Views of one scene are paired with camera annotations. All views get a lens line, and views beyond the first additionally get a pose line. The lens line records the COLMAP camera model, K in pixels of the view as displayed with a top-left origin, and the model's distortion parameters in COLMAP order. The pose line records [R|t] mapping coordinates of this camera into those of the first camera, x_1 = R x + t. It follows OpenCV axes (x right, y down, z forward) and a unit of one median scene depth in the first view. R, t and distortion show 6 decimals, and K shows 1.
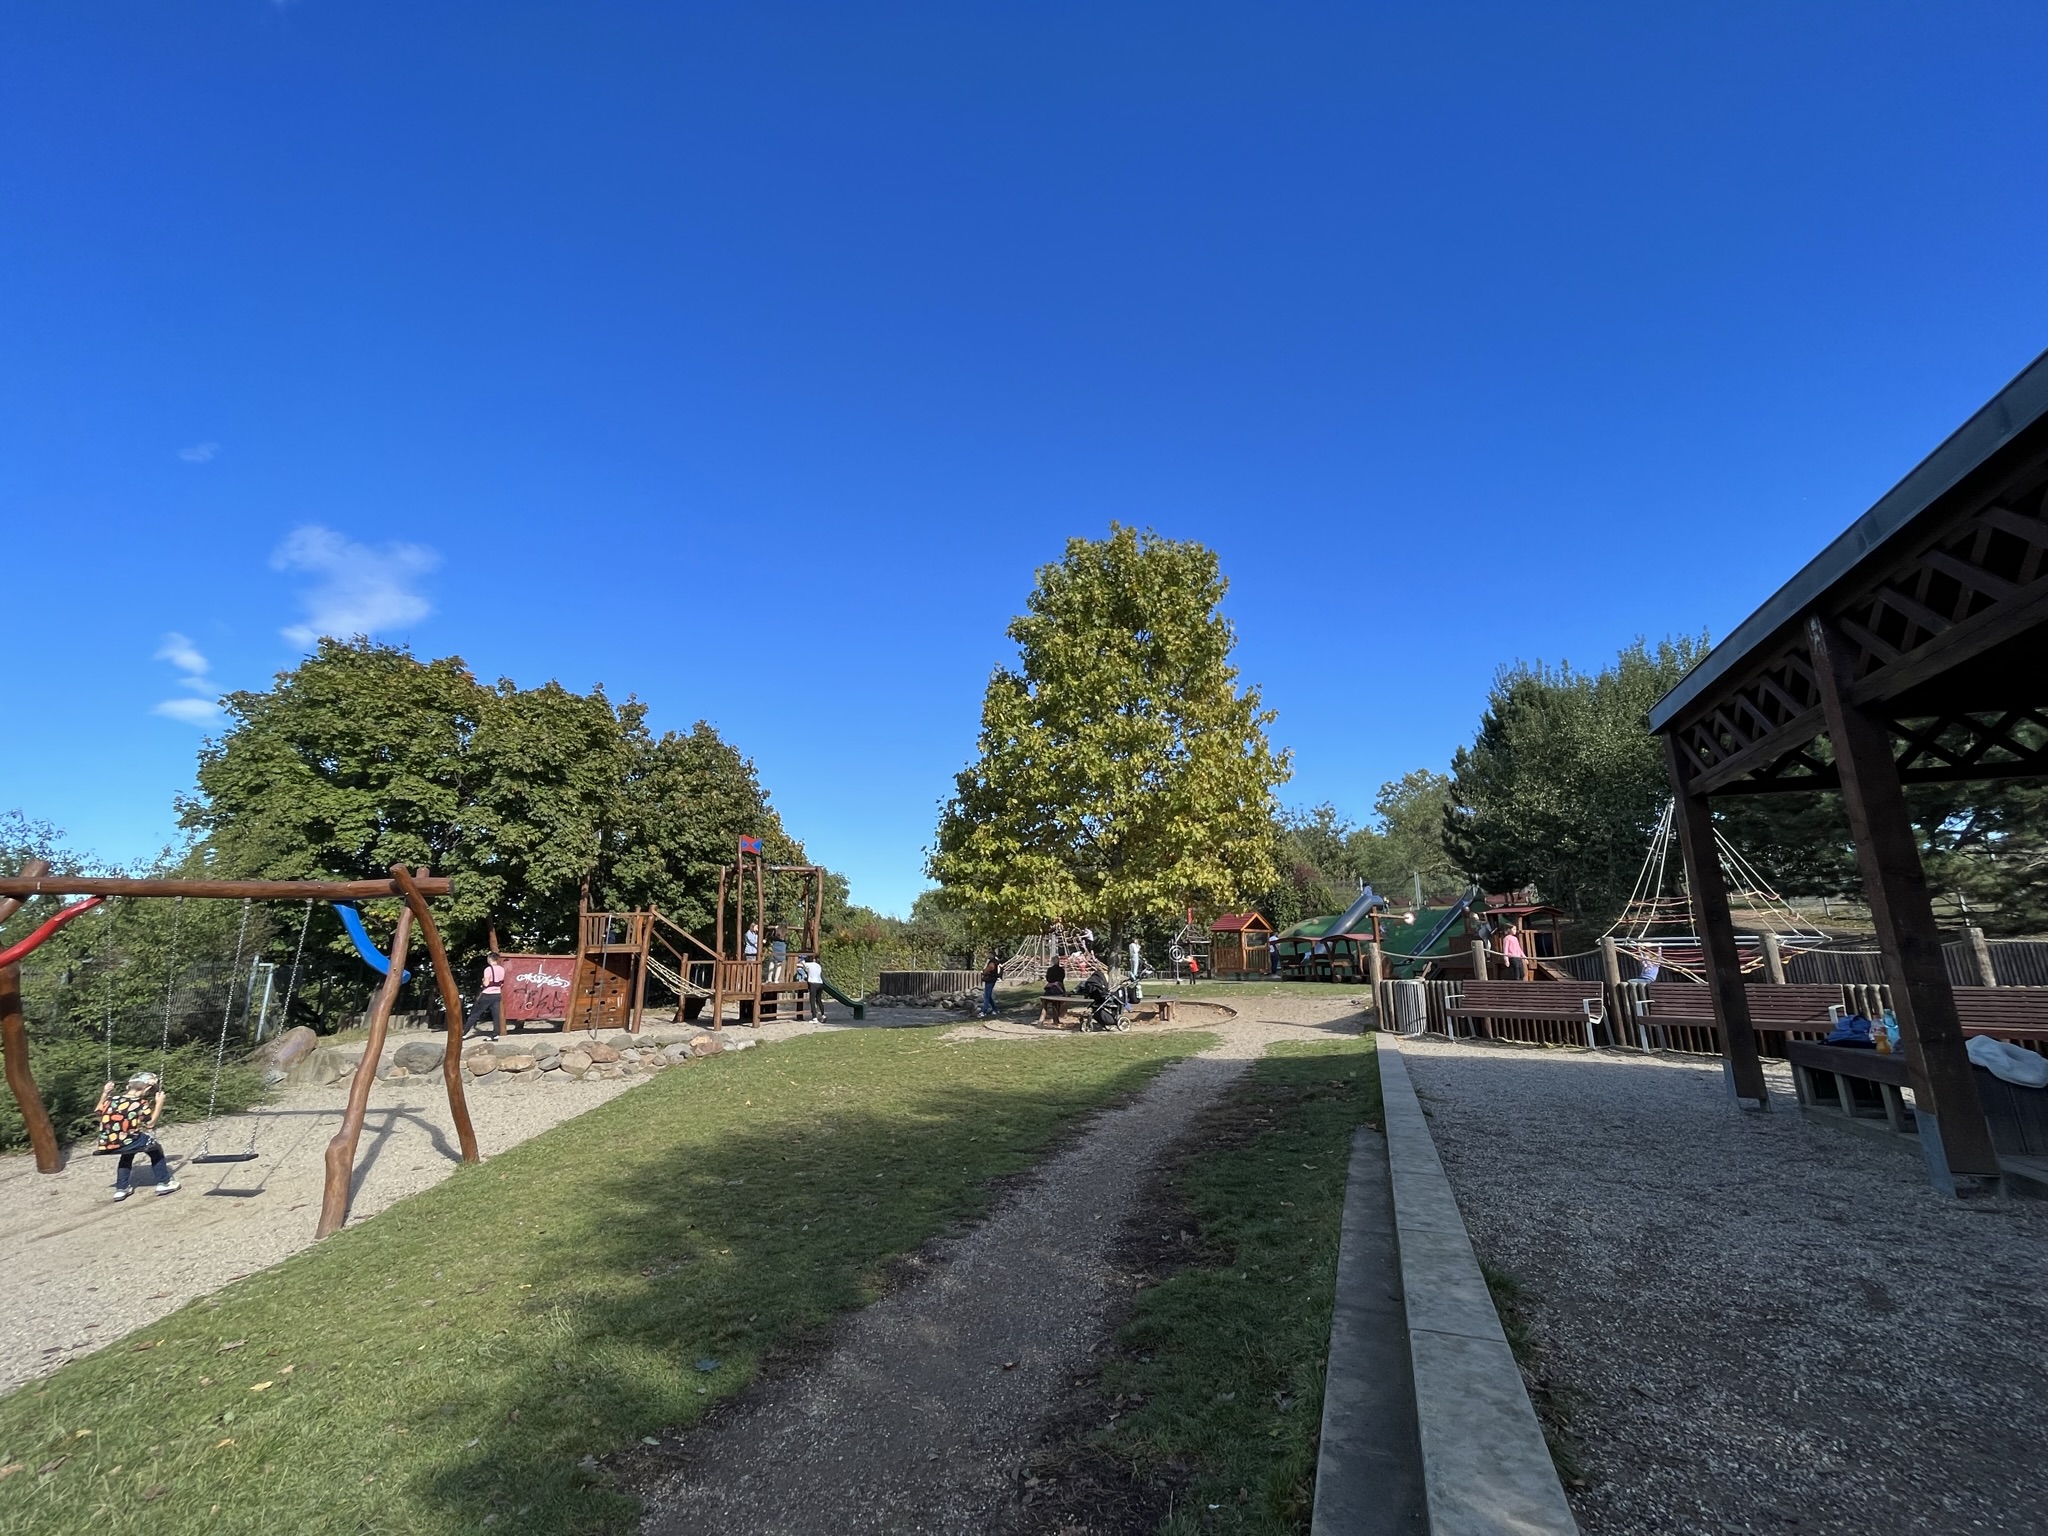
lens RADIAL K [[822.0, 0, 1024.0], [0, 822.0, 768.0], [0, 0, 1]] dist [-0.005442, -0.000057]
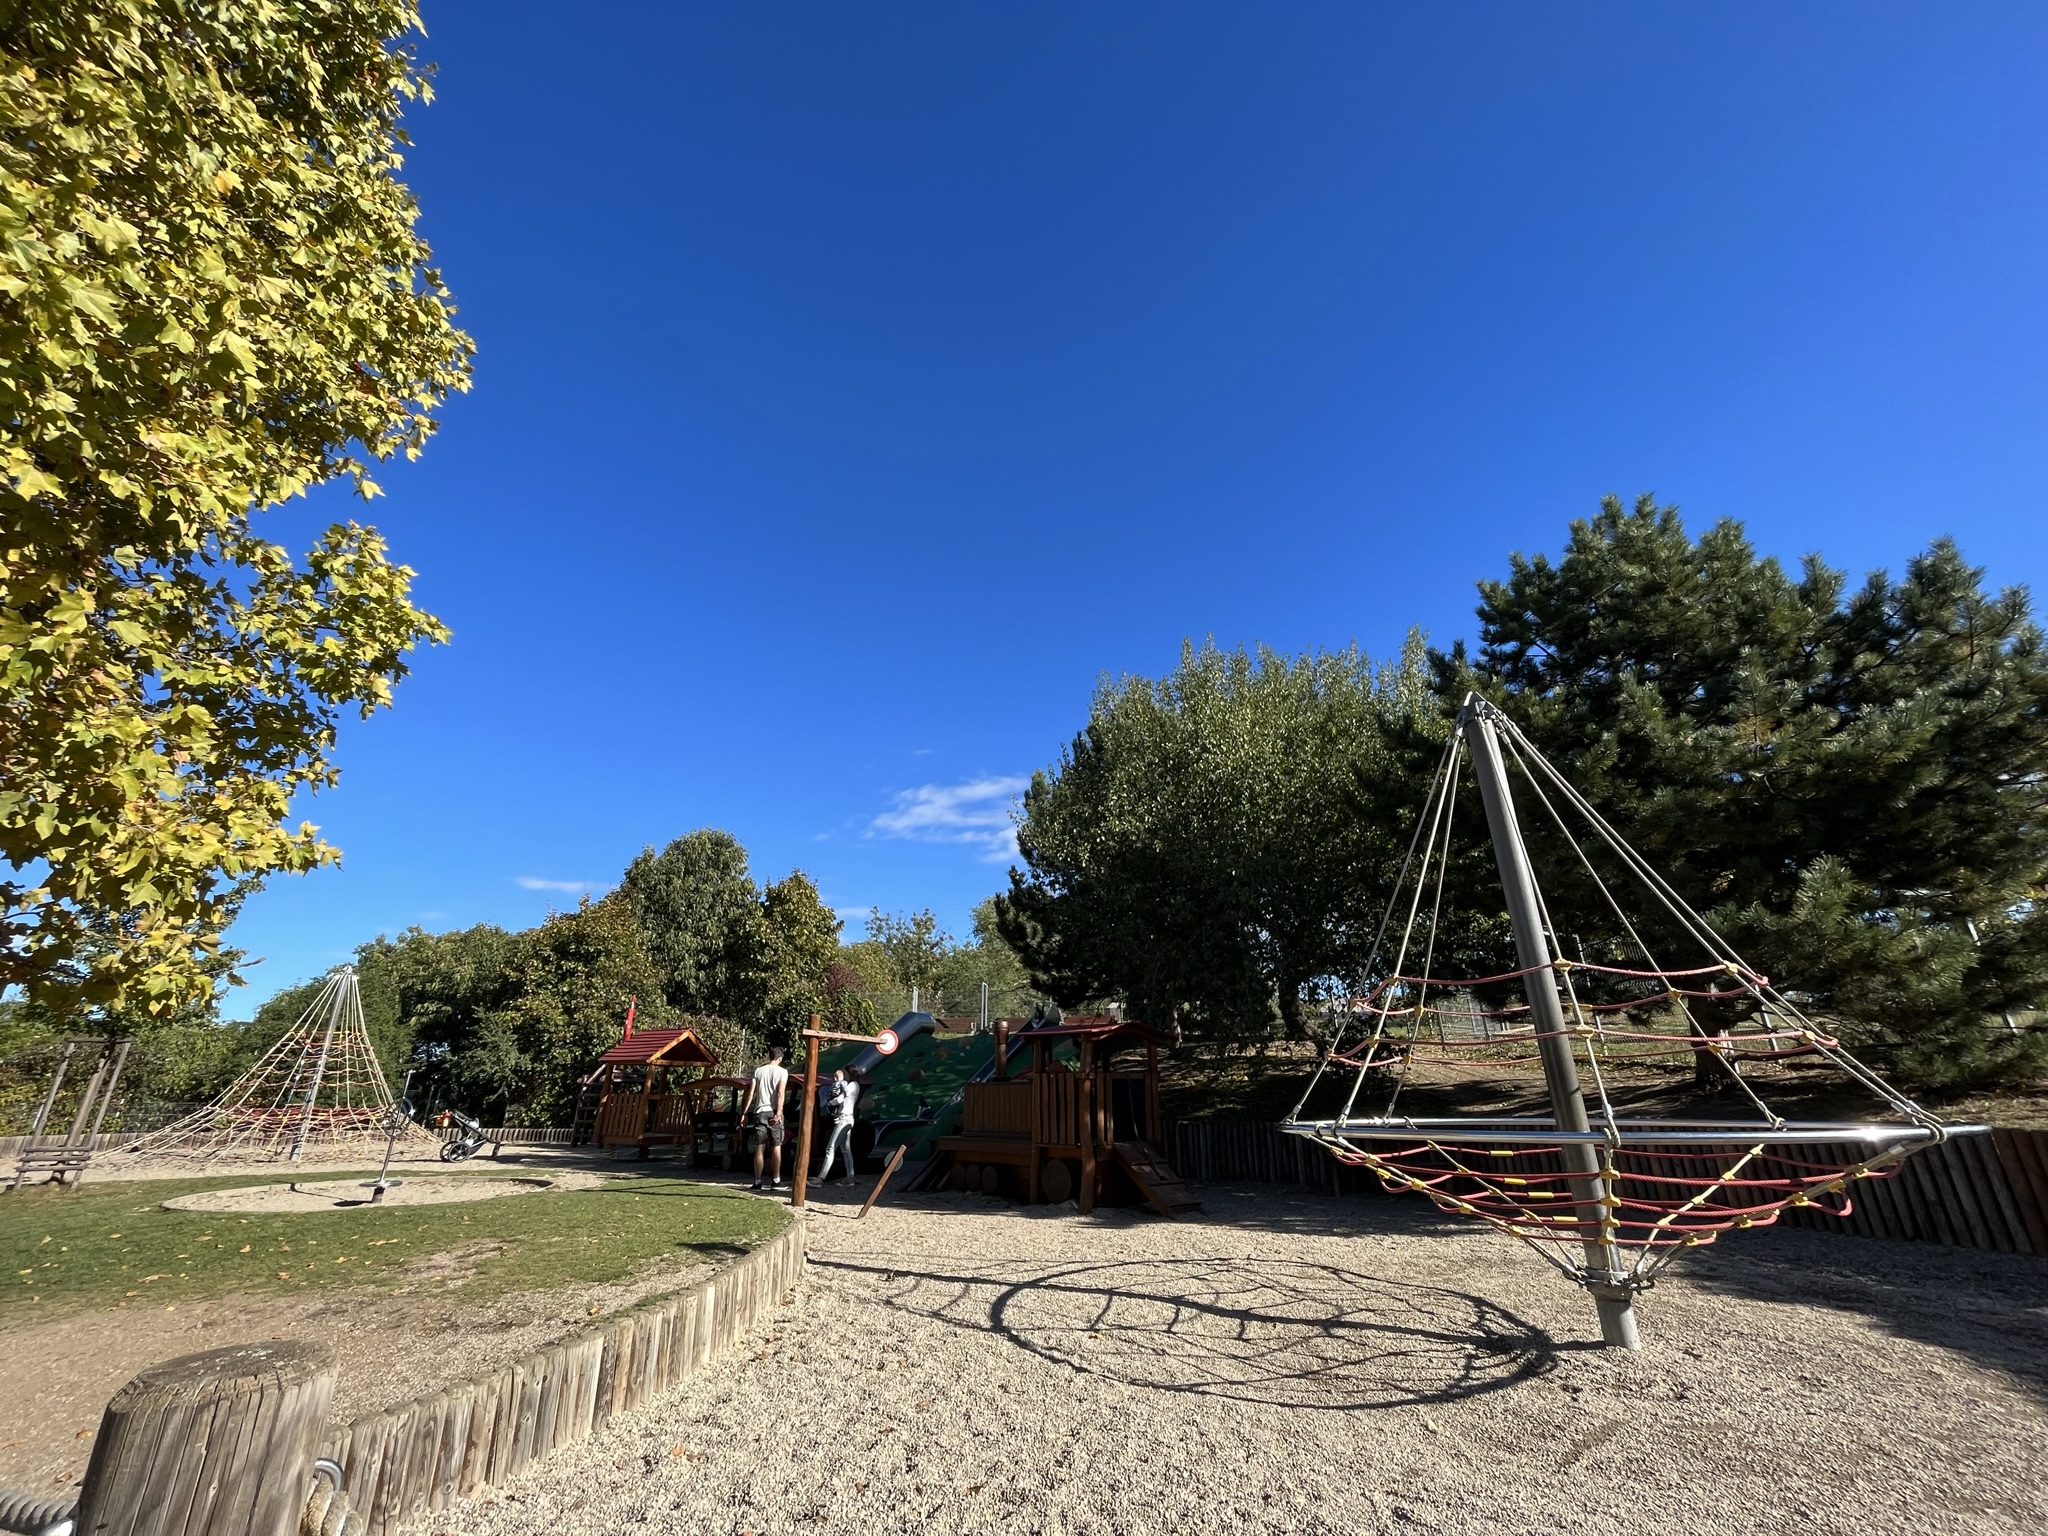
lens RADIAL K [[822.0, 0, 1024.0], [0, 822.0, 768.0], [0, 0, 1]] dist [-0.005442, -0.000057]
pose [[0.906288, 0.144312, 0.397261, 0.265256], [-0.084905, 0.982906, -0.163360, 0.077459], [-0.414045, 0.114322, 0.903049, 0.422357]]
